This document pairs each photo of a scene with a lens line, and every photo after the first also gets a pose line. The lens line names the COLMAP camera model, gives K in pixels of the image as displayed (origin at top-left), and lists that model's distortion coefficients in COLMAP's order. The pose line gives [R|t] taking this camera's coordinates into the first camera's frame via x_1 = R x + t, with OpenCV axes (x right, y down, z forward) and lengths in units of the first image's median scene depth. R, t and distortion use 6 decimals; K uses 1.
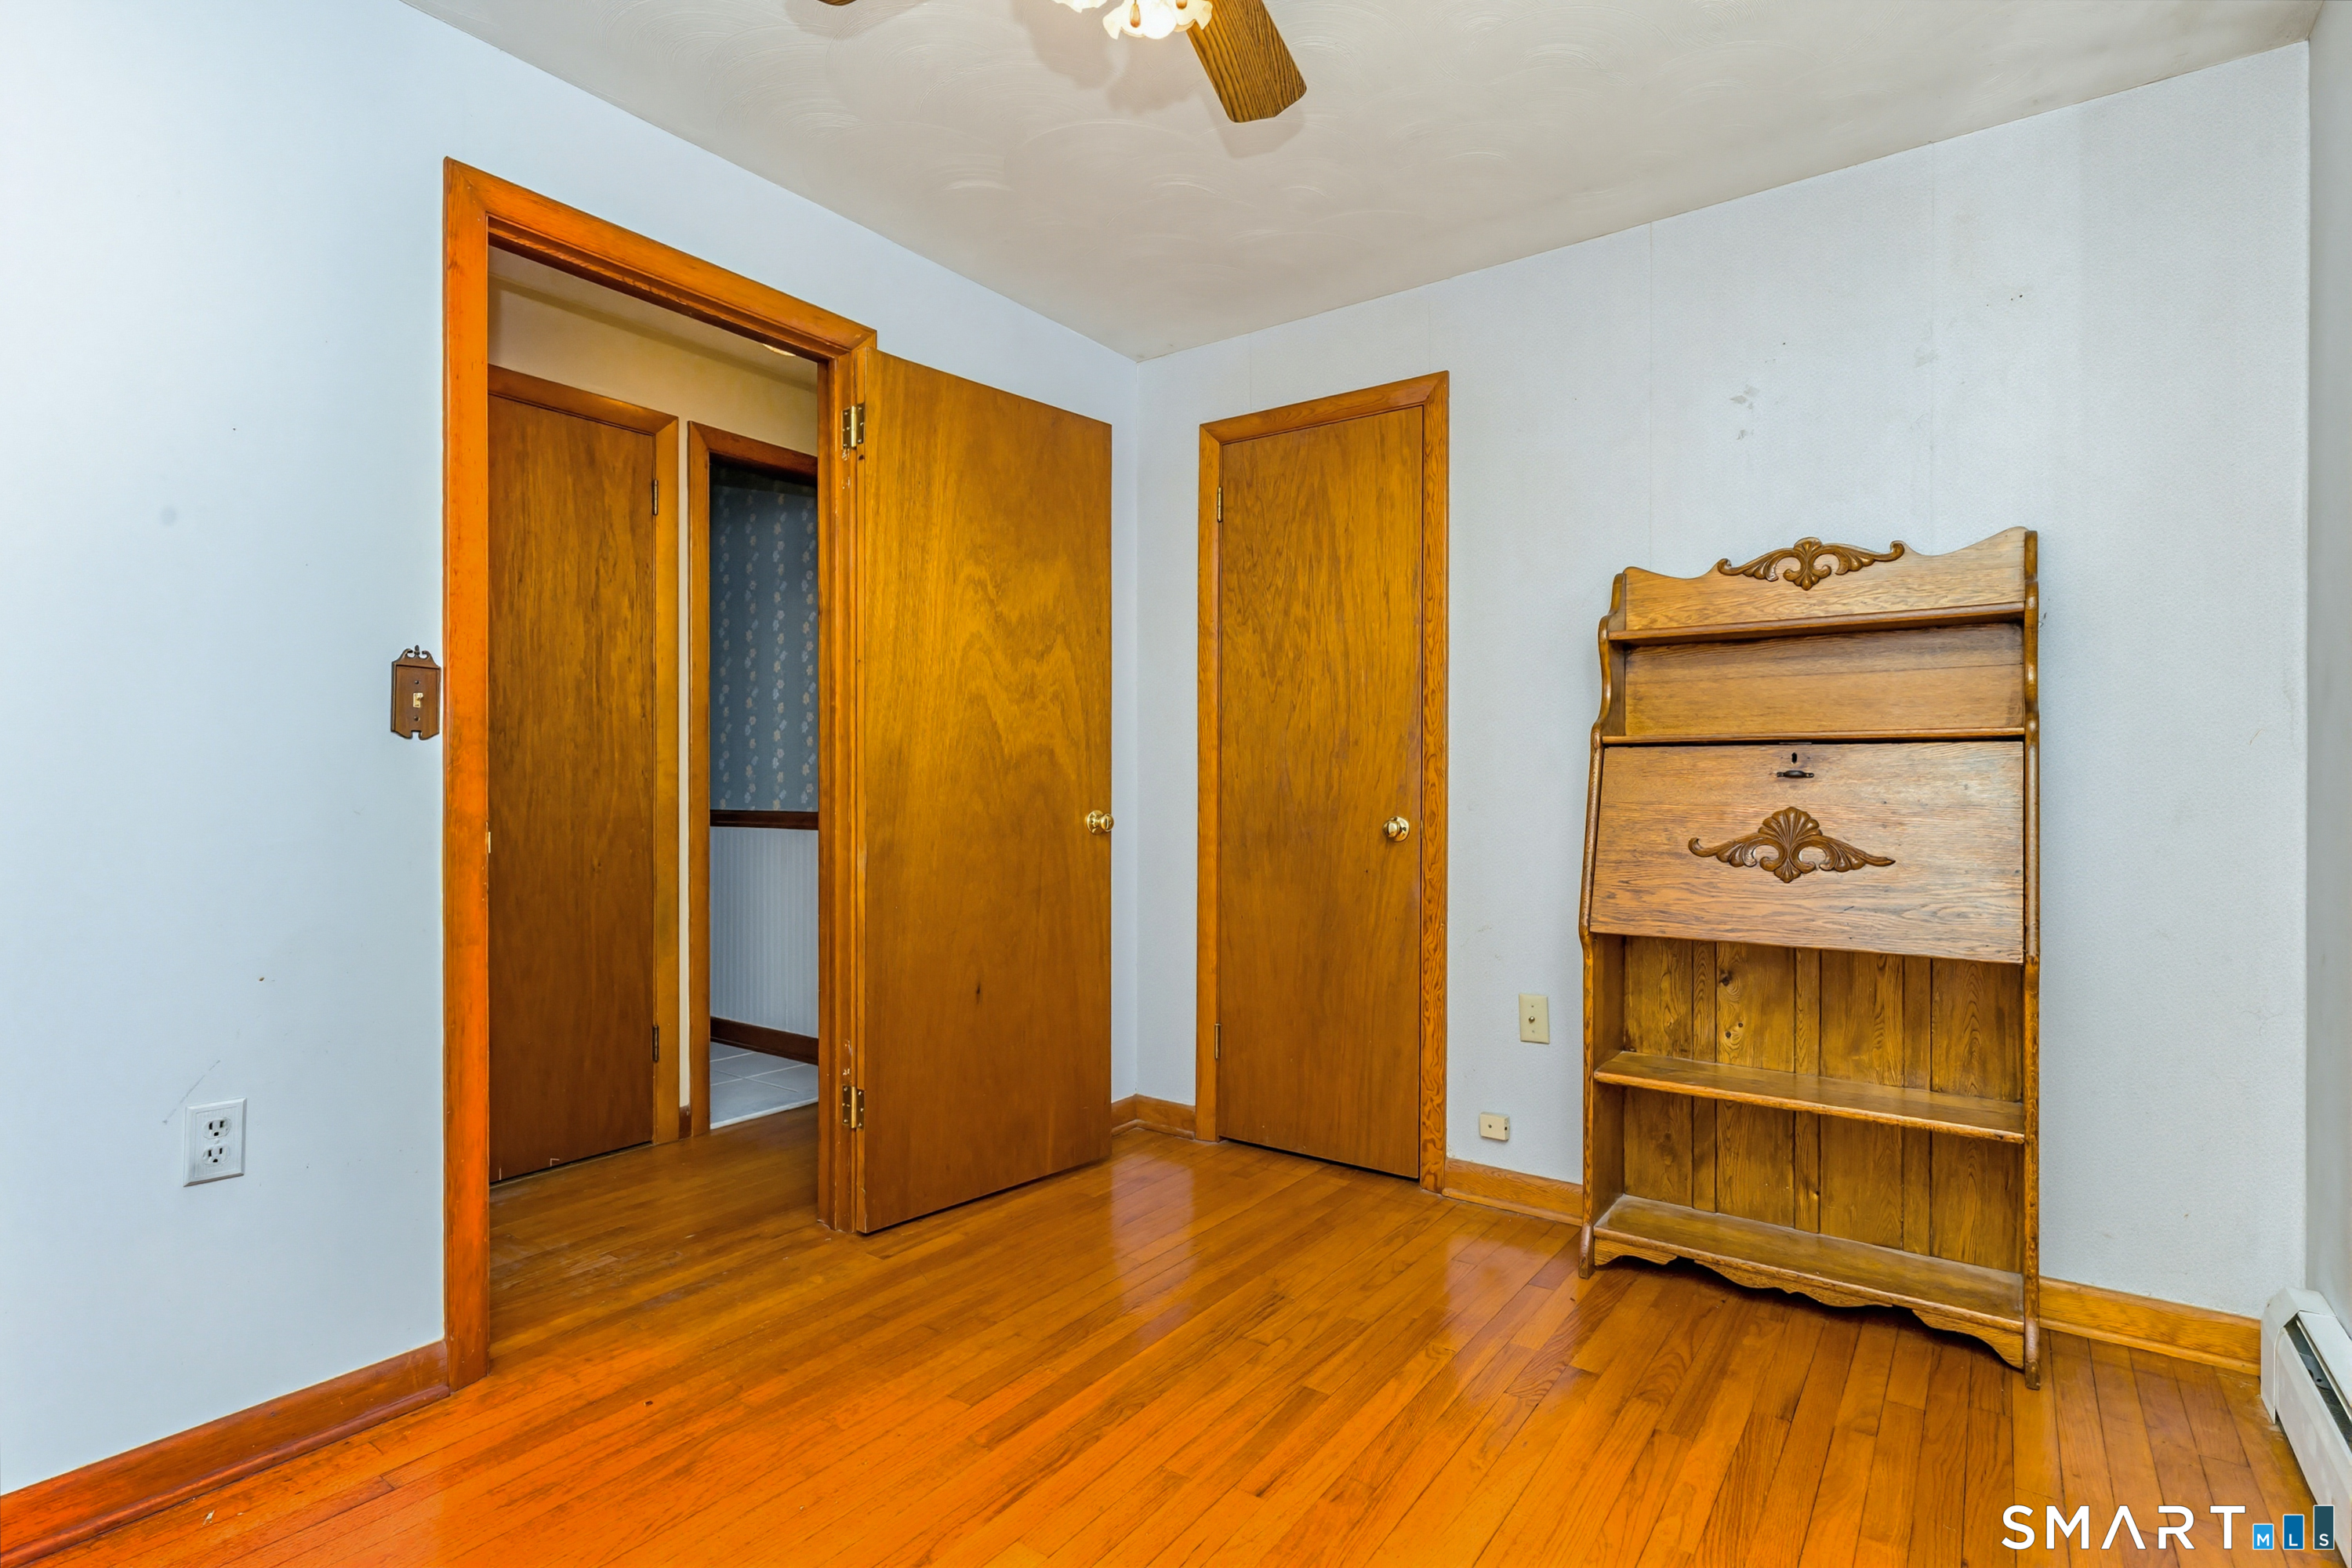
lens RADIAL K [[1149.9, 0, 1159.6], [0, 1149.9, 789.4], [0, 0, 1]] dist [-0.001887, 0.001494]
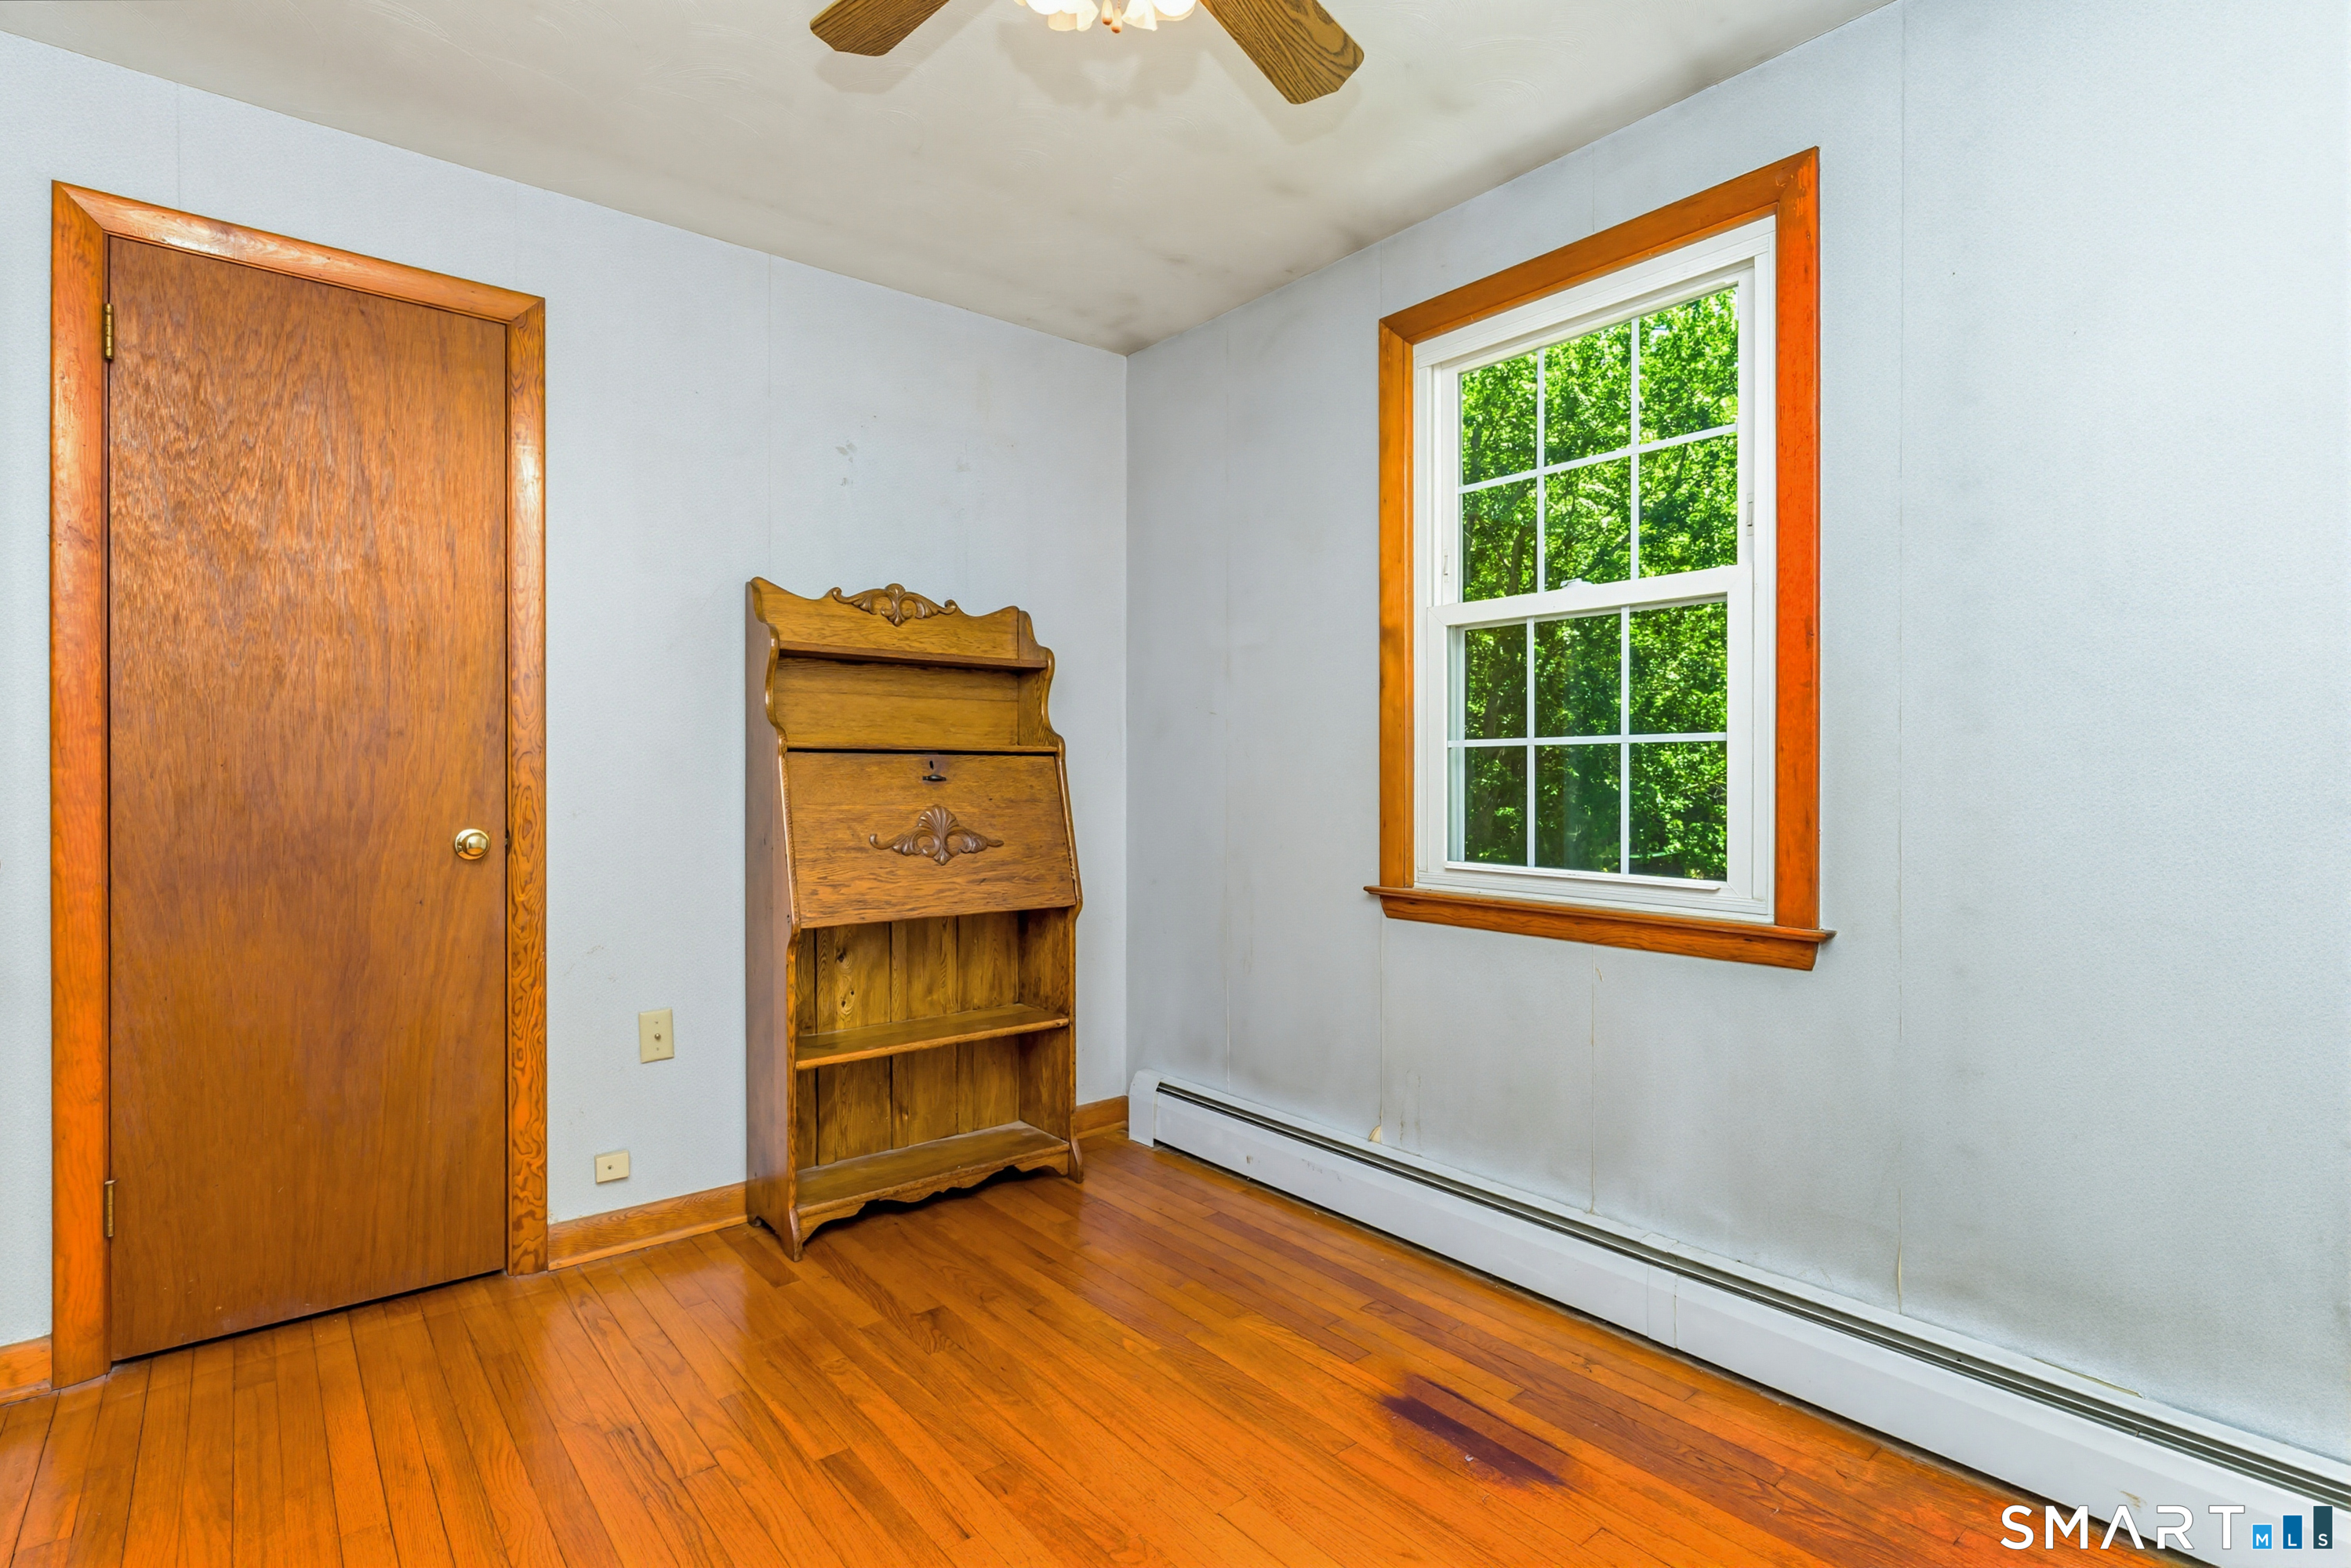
lens RADIAL K [[1149.3, 0, 1175.2], [0, 1149.3, 780.6], [0, 0, 1]] dist [-0.001887, 0.001494]
pose [[0.243017, -0.008516, 0.969985, -0.549688], [0.000988, 0.999963, 0.008532, -0.019563], [-0.970021, -0.001115, 0.243017, 0.410285]]
